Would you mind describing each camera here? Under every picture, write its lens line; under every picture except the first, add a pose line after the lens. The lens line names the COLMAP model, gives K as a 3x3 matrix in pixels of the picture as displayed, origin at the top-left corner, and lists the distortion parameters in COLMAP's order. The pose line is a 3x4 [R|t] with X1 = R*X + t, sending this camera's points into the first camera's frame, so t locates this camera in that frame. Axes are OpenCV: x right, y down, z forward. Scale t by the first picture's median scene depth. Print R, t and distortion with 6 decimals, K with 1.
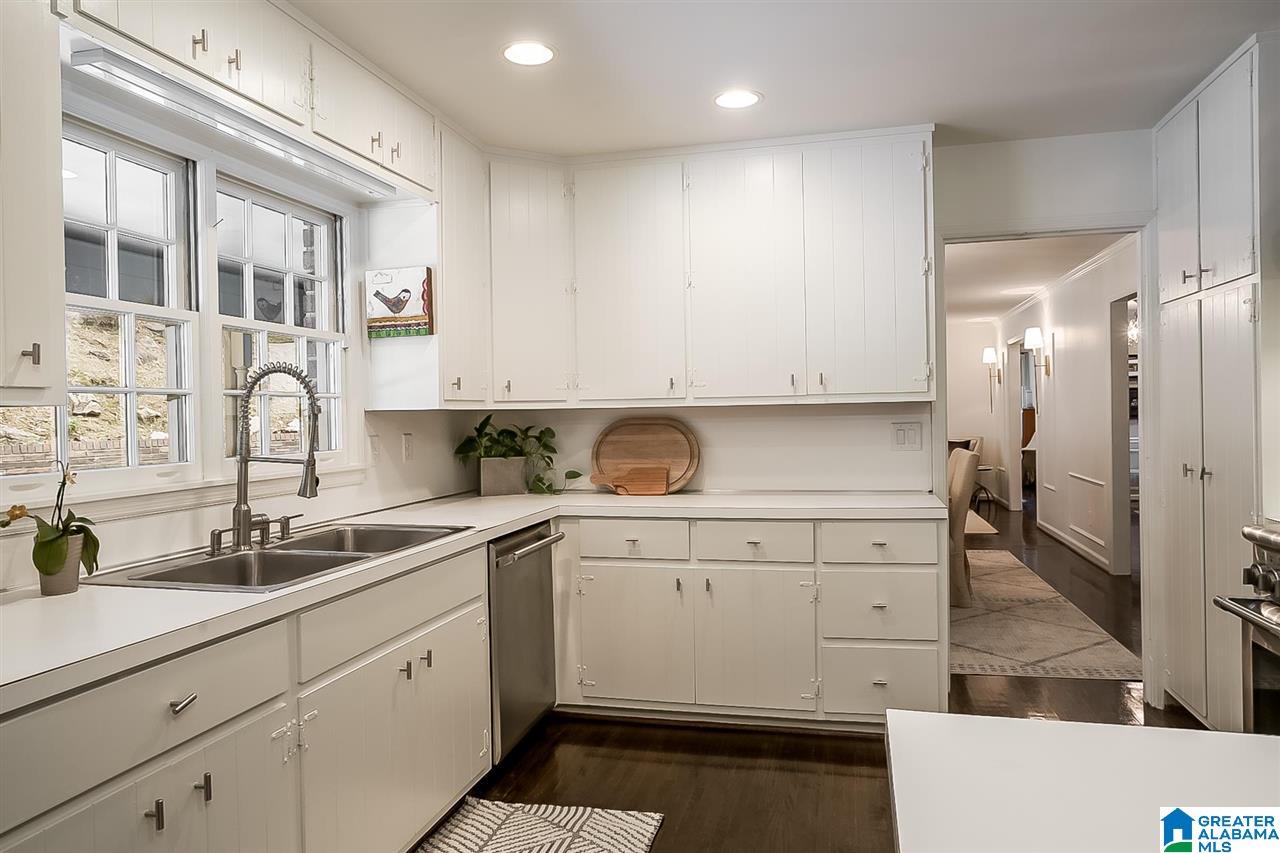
lens RADIAL K [[884.8, 0, 639.4], [0, 884.8, 425.2], [0, 0, 1]] dist [-0.014173, 0.006036]
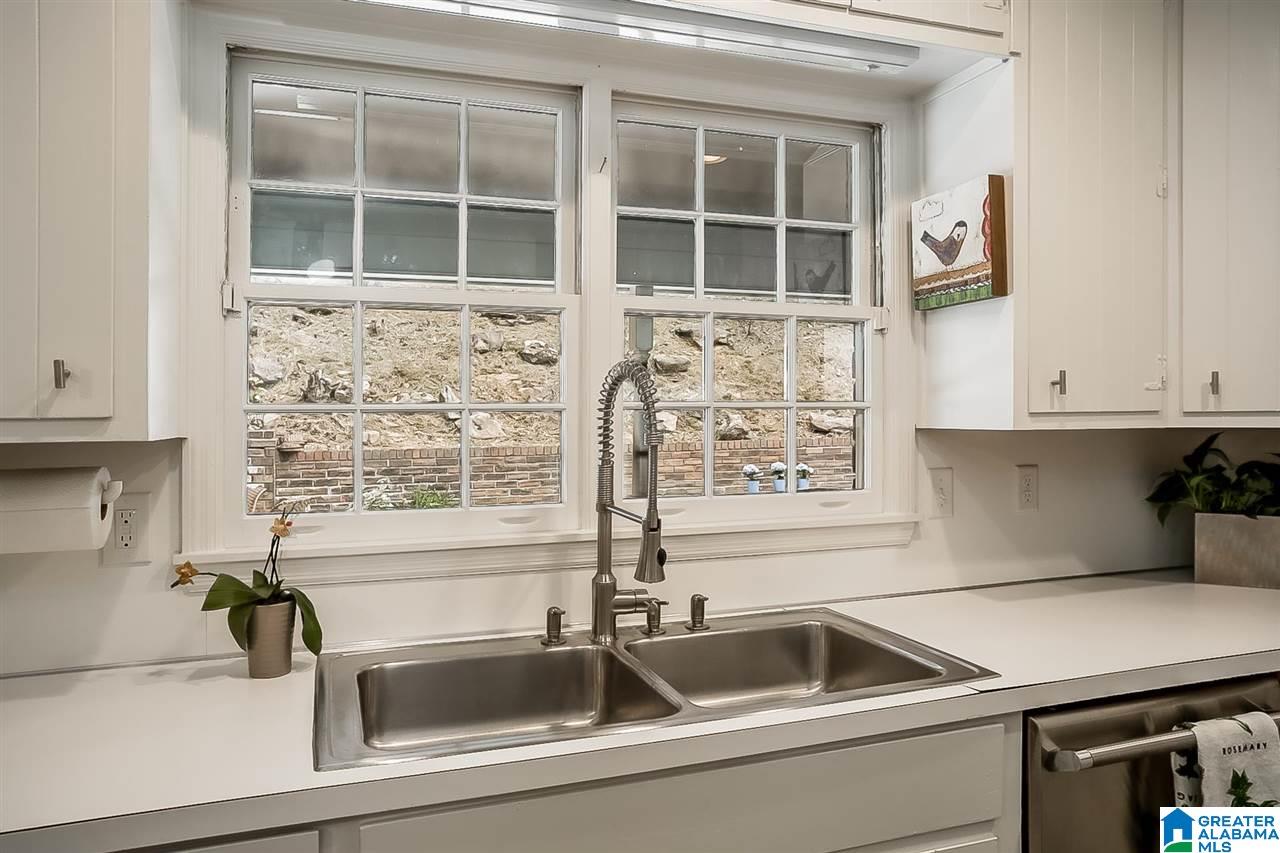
lens RADIAL K [[884.8, 0, 640.0], [0, 884.8, 416.4], [0, 0, 1]] dist [-0.014173, 0.006036]
pose [[0.559385, 0.013269, -0.828802, 0.097849], [-0.011402, 0.999900, 0.008313, -0.028364], [0.828830, 0.004800, 0.559481, 0.499301]]
